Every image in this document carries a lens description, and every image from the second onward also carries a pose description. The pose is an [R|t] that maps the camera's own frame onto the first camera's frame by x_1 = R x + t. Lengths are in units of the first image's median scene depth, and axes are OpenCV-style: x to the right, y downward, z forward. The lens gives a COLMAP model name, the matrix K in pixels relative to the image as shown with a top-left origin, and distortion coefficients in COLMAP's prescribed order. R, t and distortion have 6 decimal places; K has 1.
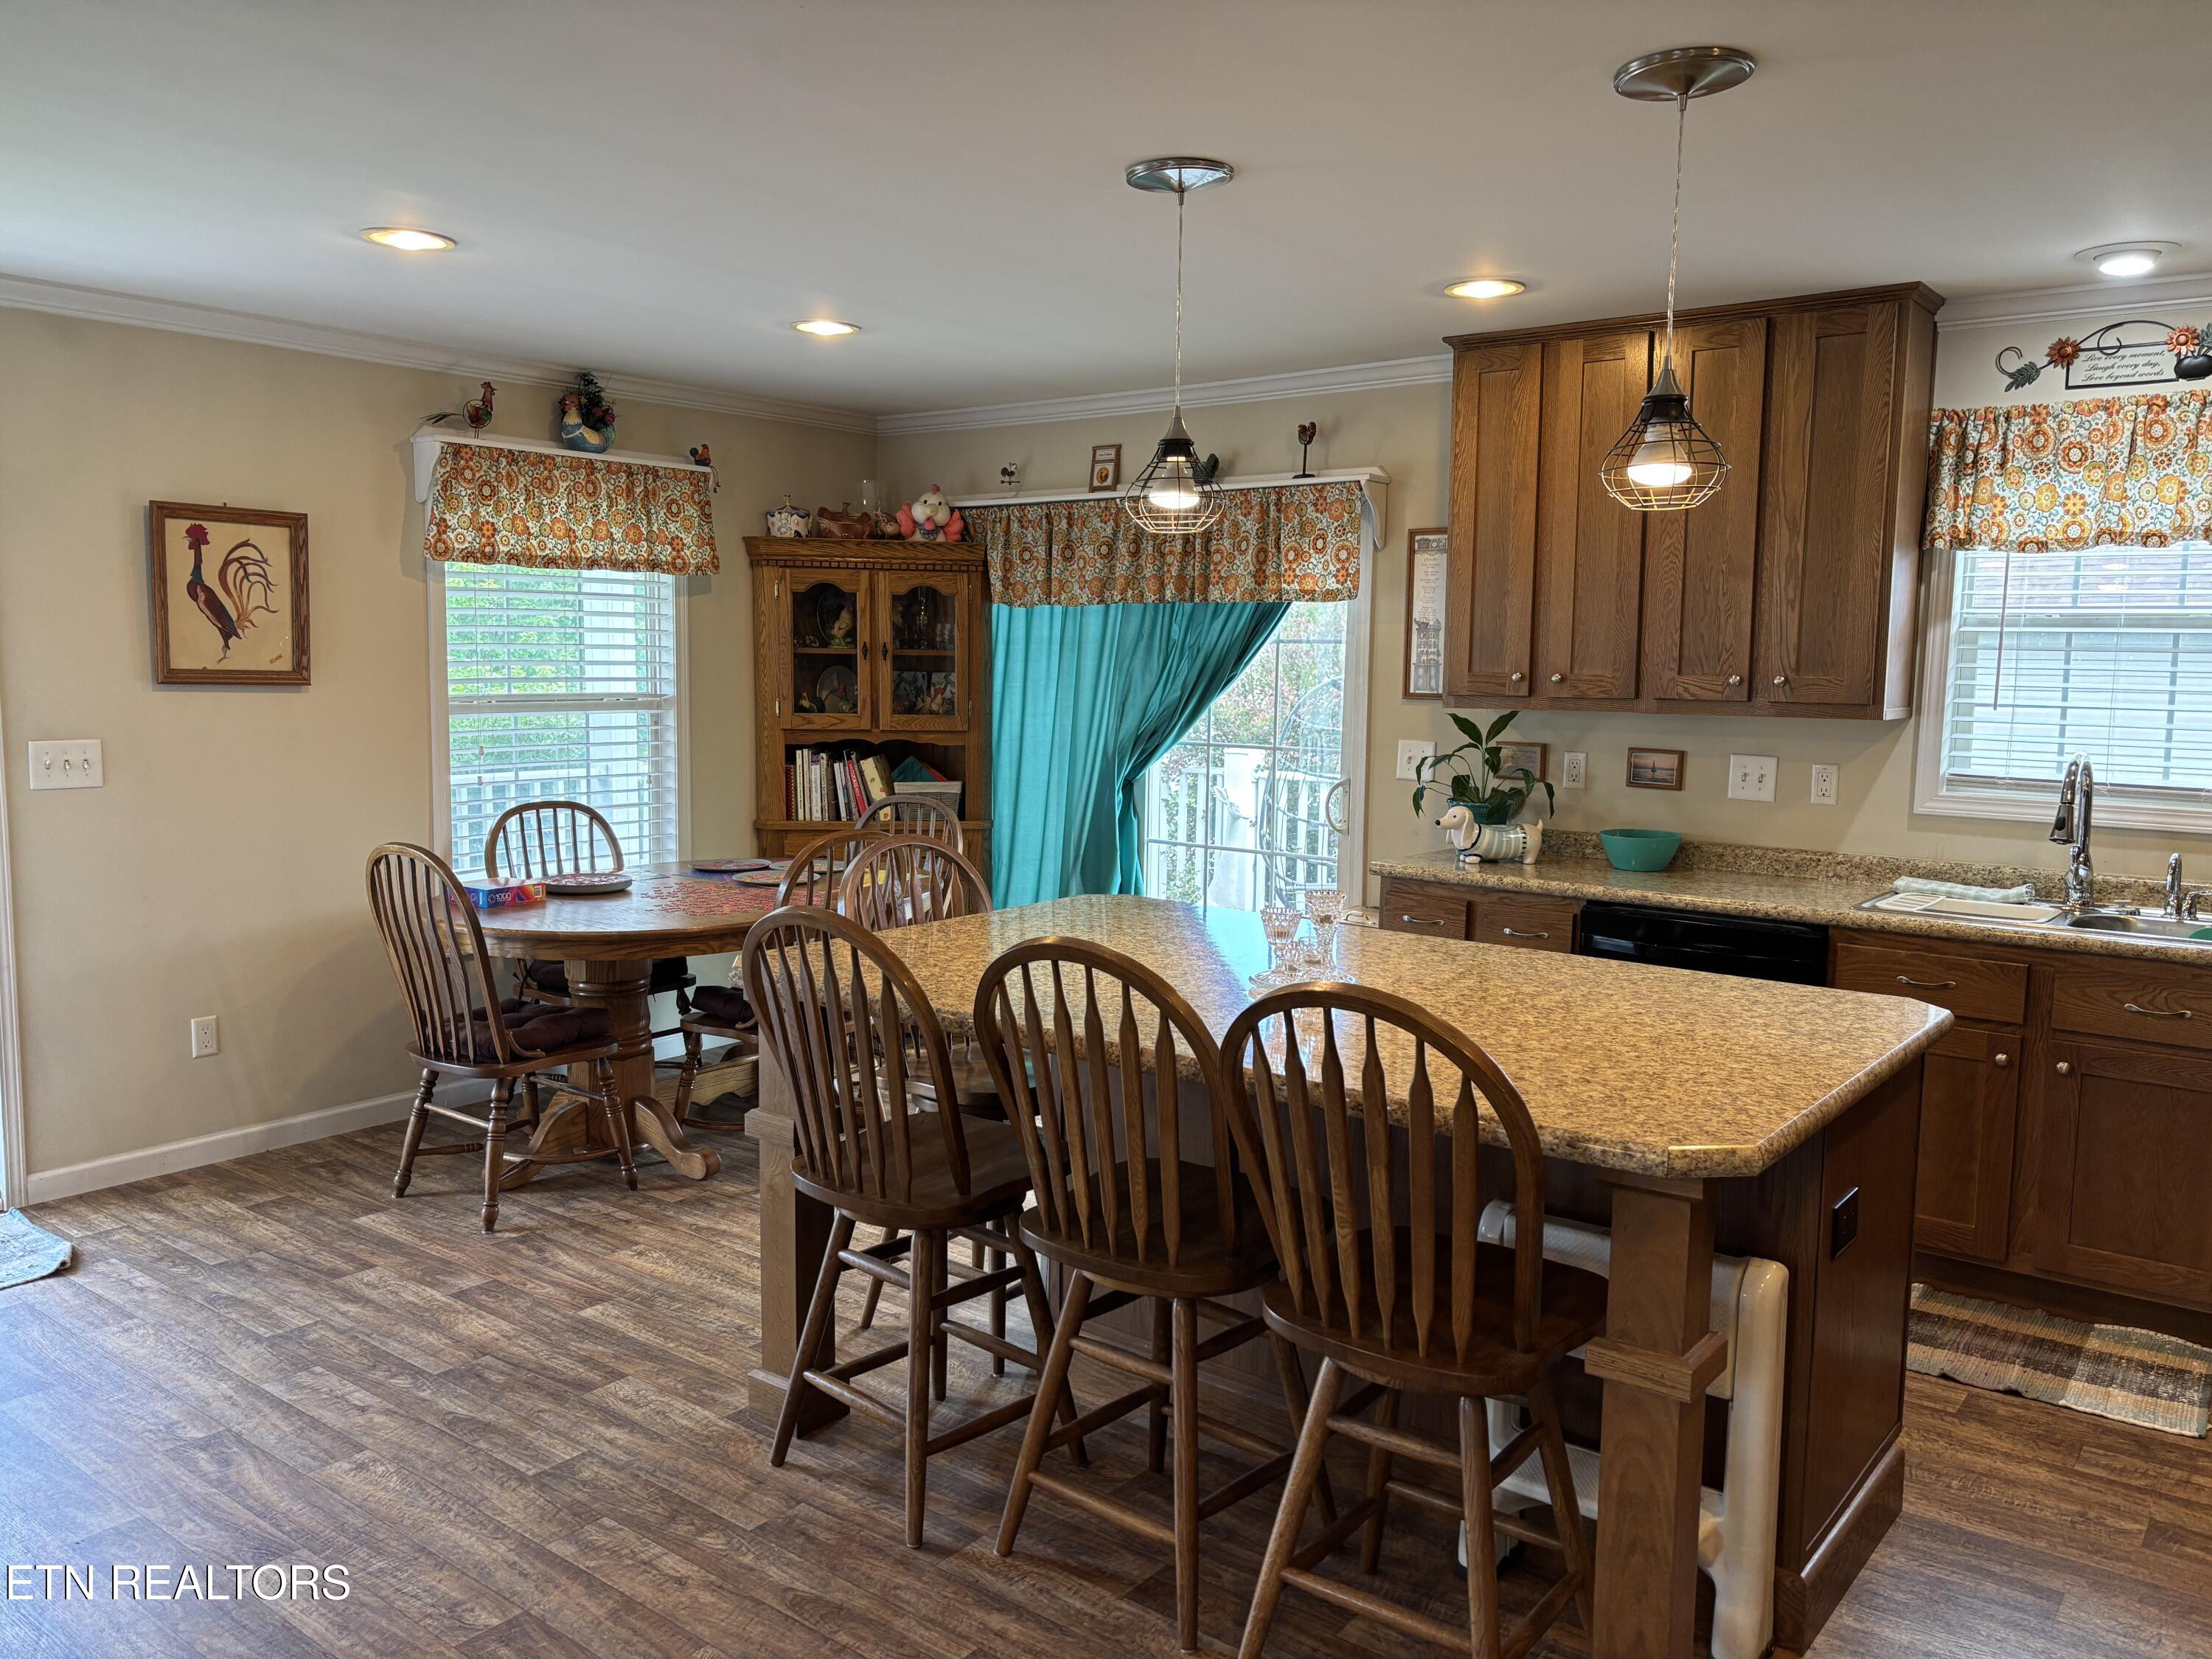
lens RADIAL K [[1669.0, 0, 1099.6], [0, 1669.0, 831.8], [0, 0, 1]] dist [0.028149, -0.018922]
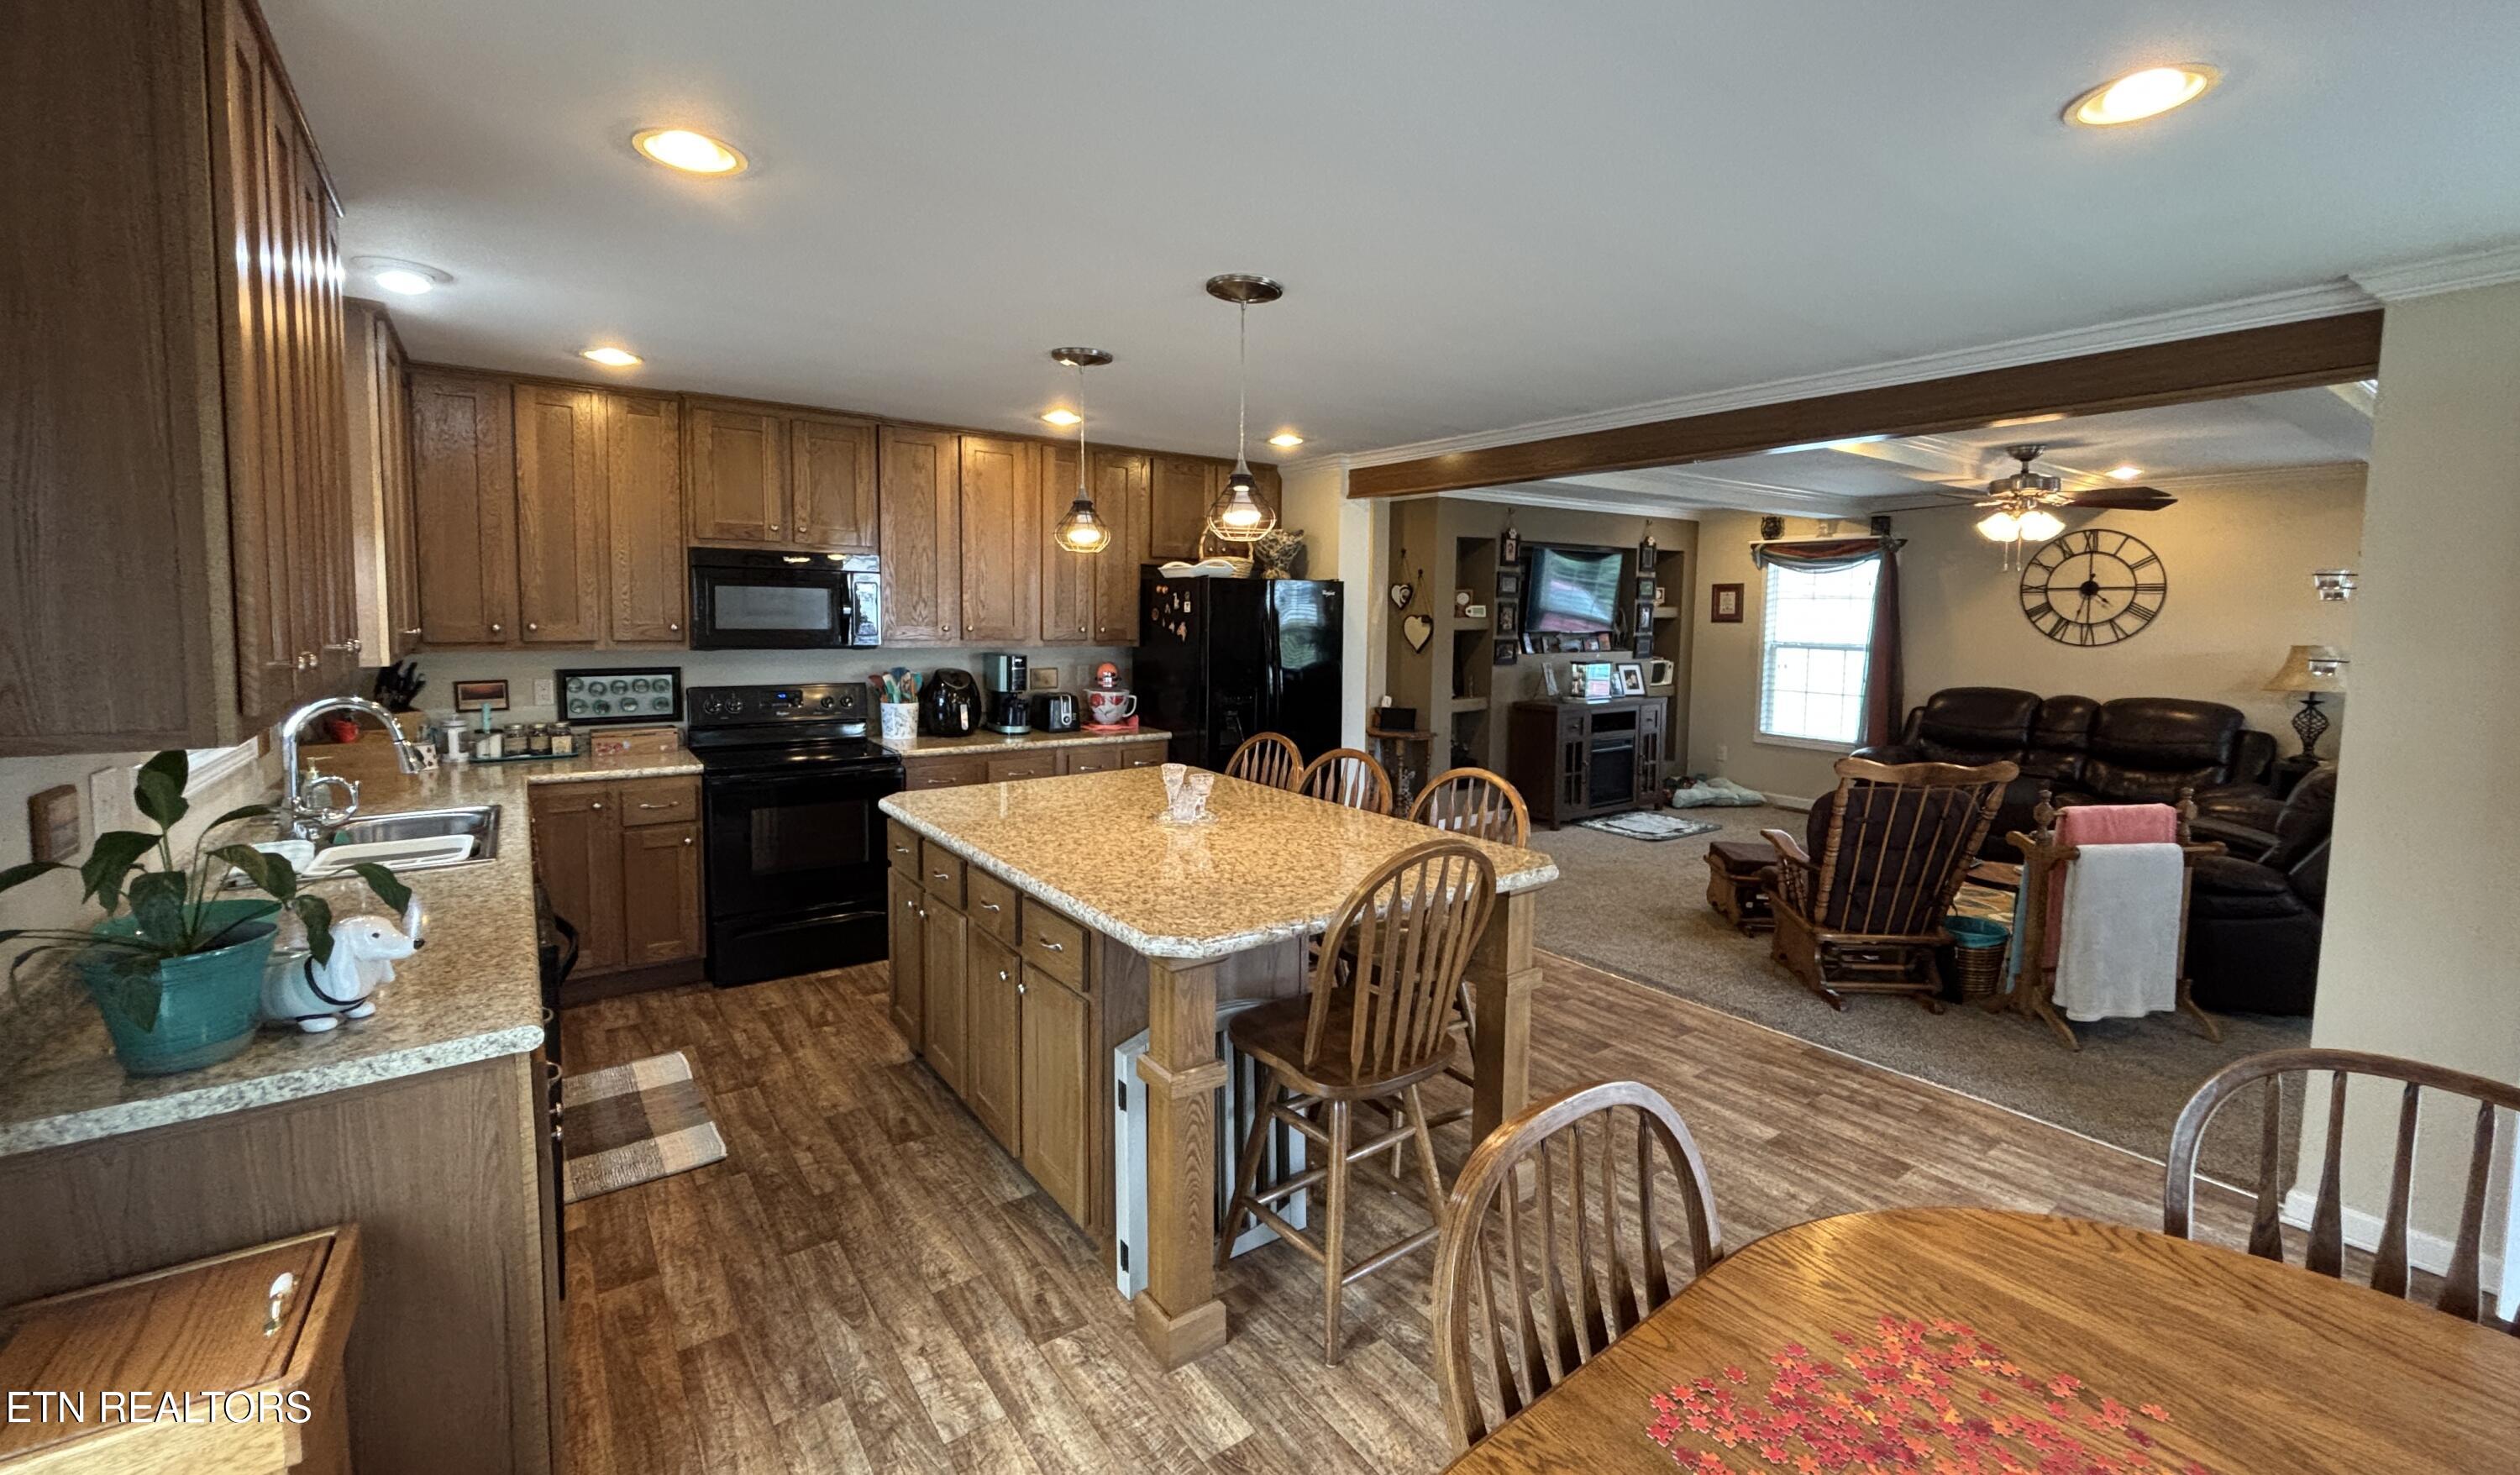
lens RADIAL K [[1022.1, 0, 1258.0], [0, 1022.1, 685.8], [0, 0, 1]] dist [0.002772, -0.000879]
pose [[-0.962490, -0.044537, 0.267637, -0.134351], [0.004923, 0.983406, 0.181353, -0.143142], [-0.271272, 0.175868, -0.946299, 1.226697]]
